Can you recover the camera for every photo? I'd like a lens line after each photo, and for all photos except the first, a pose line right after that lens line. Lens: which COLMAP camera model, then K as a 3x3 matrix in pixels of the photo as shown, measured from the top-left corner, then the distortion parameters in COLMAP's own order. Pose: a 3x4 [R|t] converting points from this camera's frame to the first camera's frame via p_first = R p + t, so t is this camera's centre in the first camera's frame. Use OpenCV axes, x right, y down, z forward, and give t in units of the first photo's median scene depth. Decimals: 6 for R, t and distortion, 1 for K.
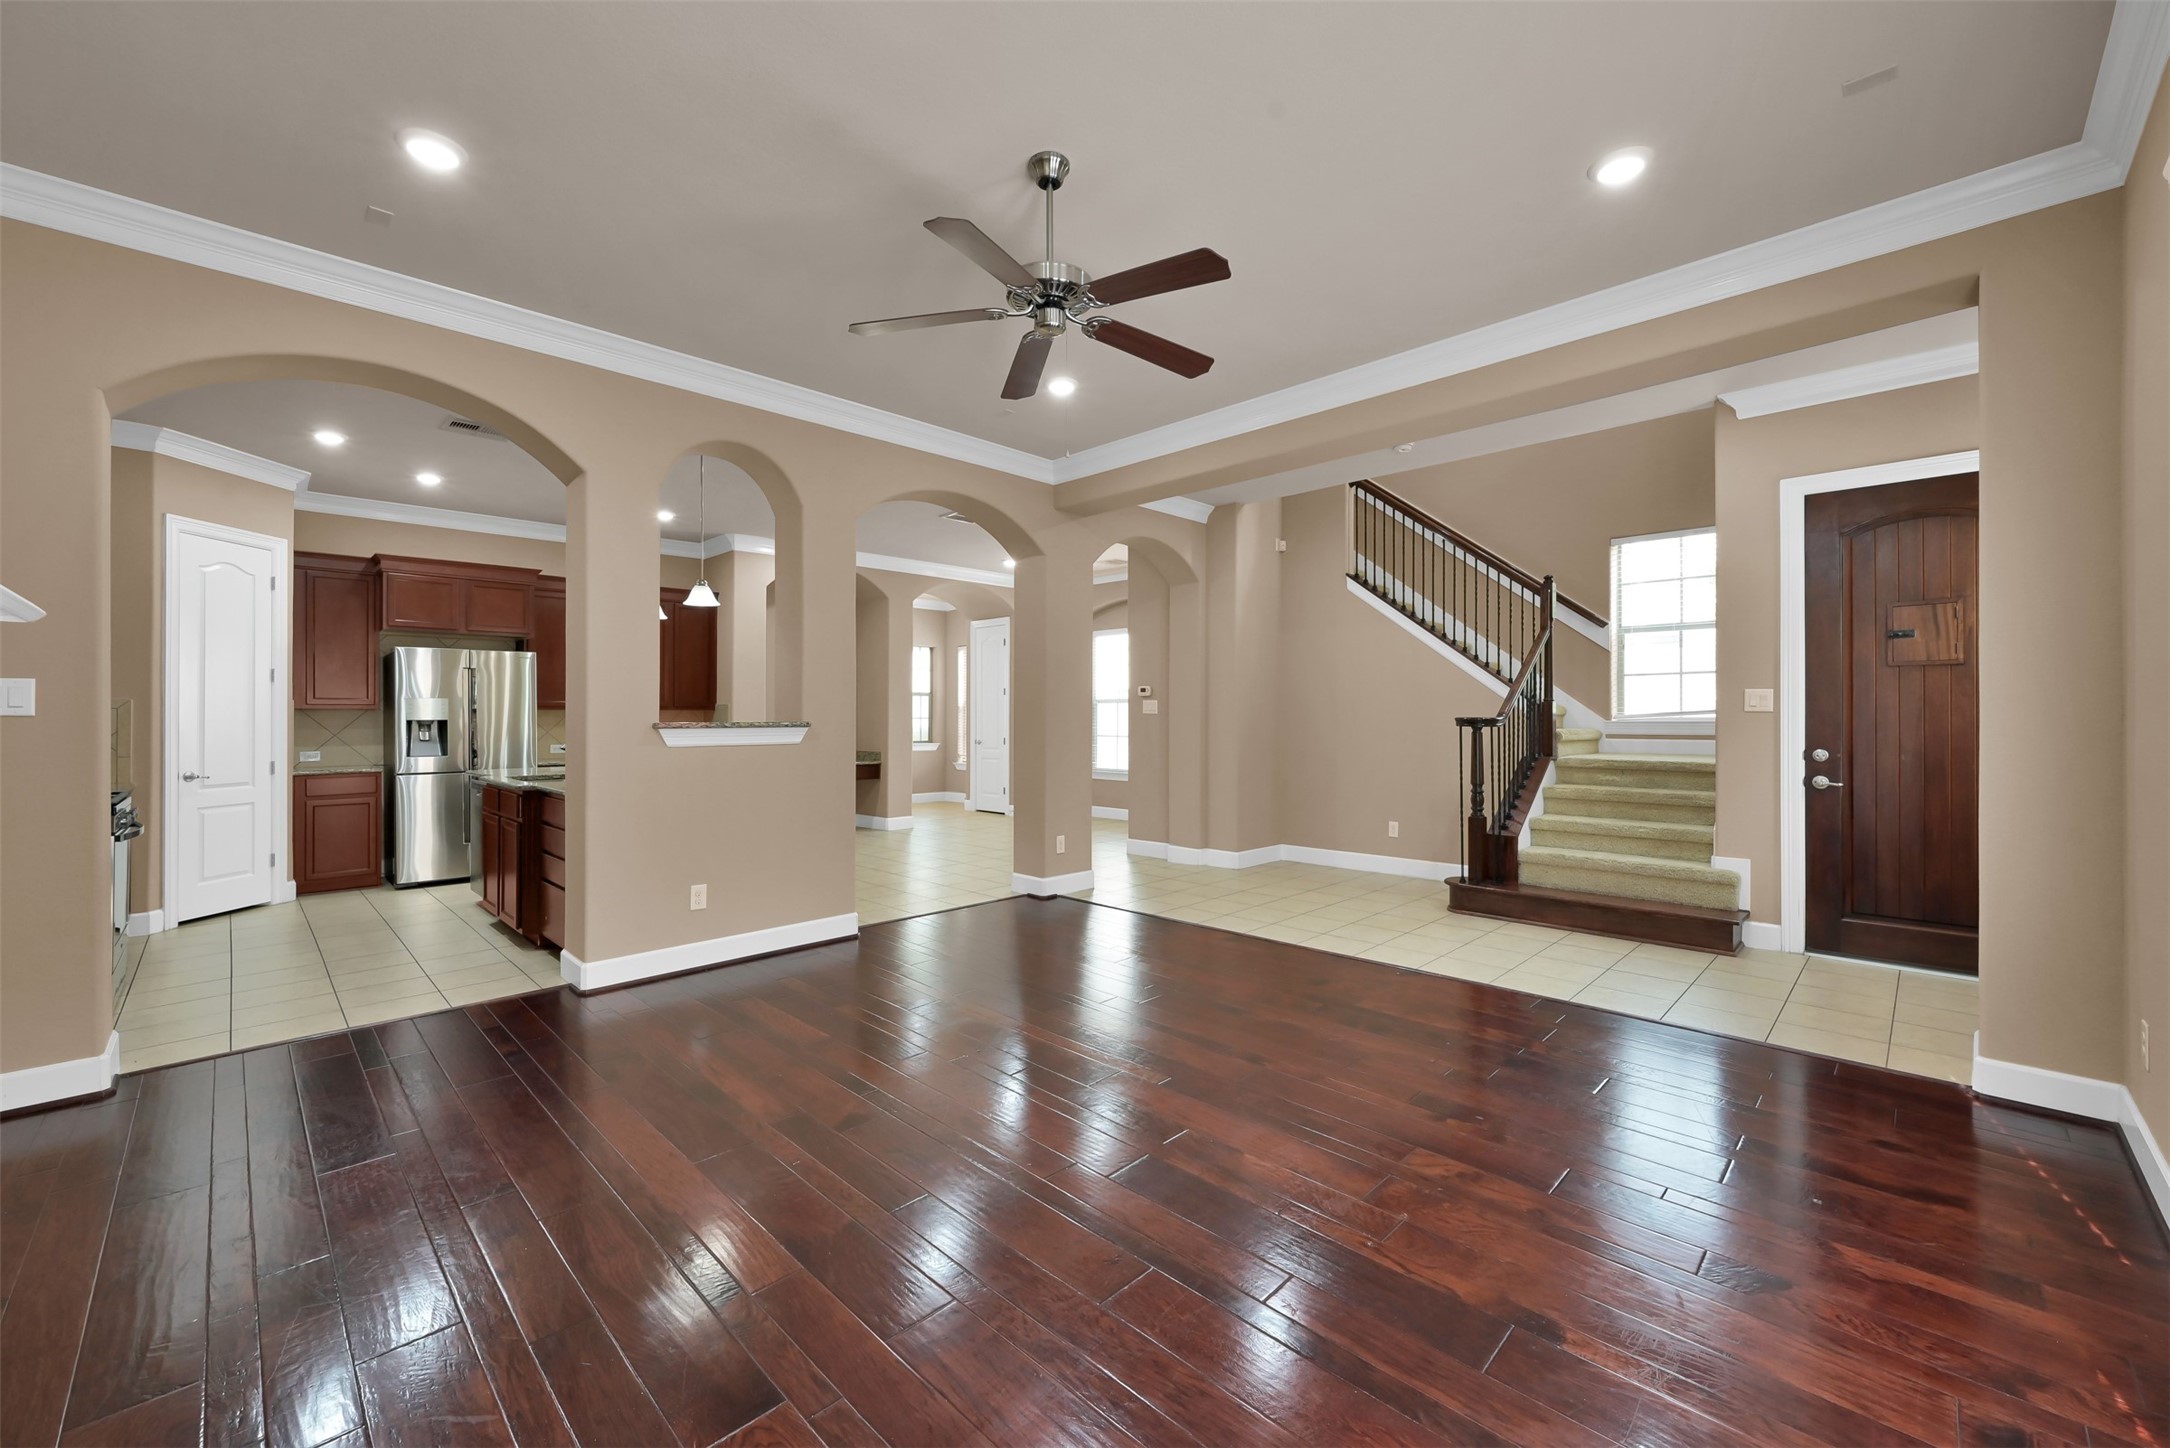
lens RADIAL K [[854.4, 0, 1085.3], [0, 854.4, 715.5], [0, 0, 1]] dist [-0.002016, 0.000705]
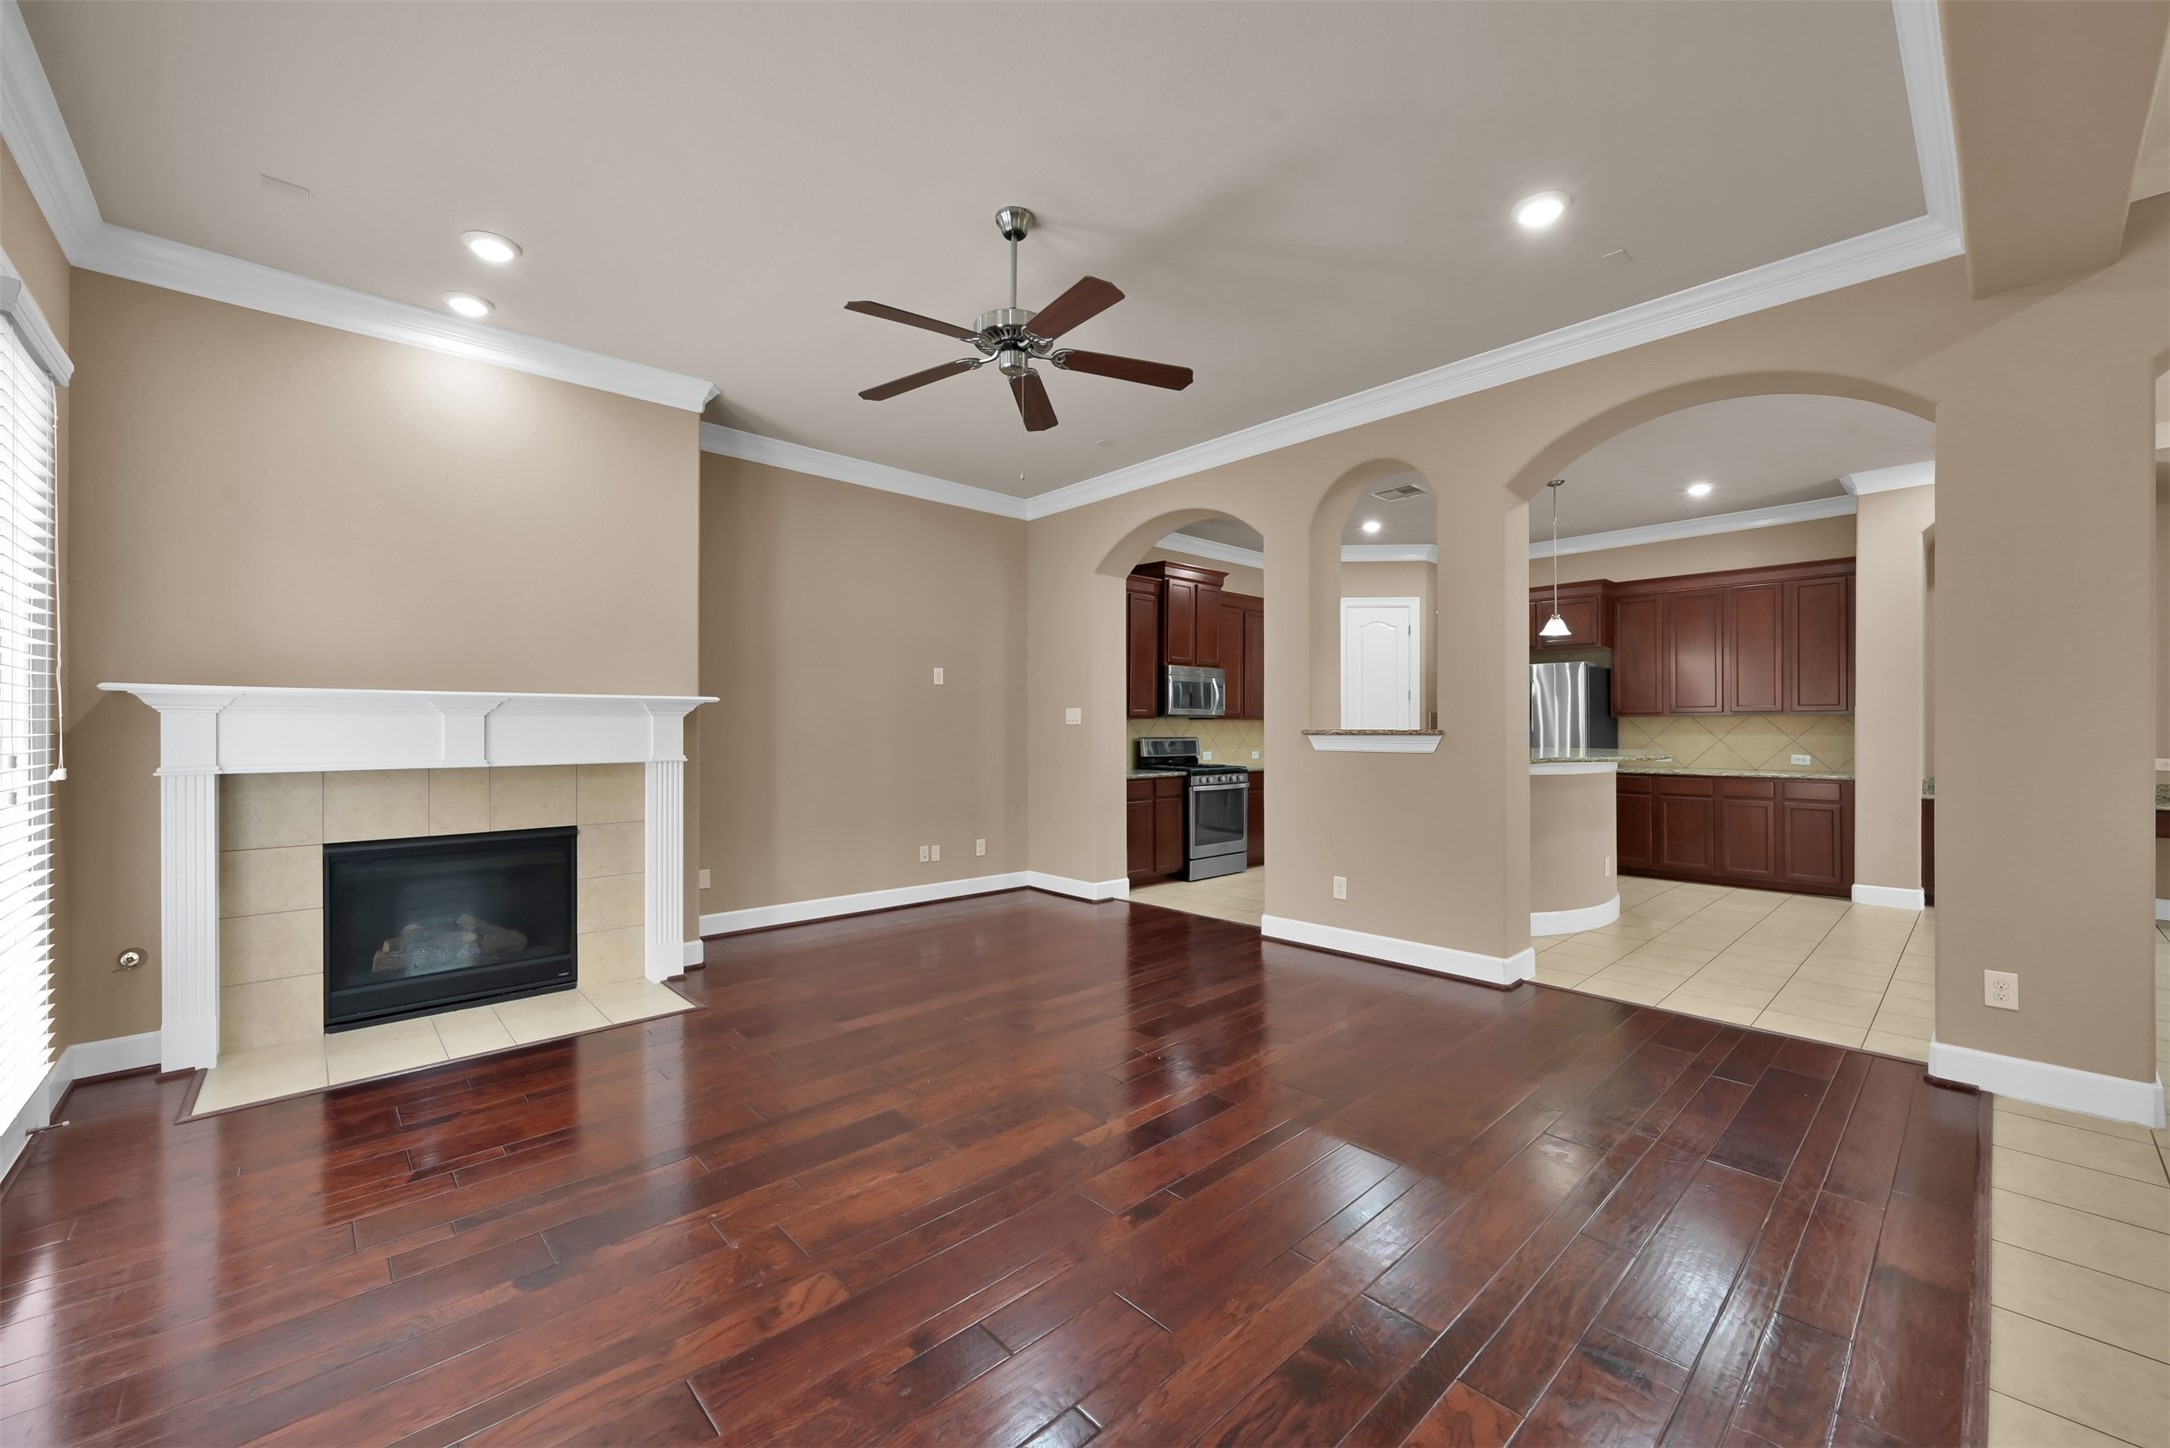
lens RADIAL K [[854.4, 0, 1089.6], [0, 854.4, 723.6], [0, 0, 1]] dist [-0.002016, 0.000705]
pose [[-0.041293, -0.003393, -0.999141, 0.442803], [0.002454, 0.999991, -0.003498, 0.002573], [0.999144, -0.002596, -0.041284, 0.485259]]
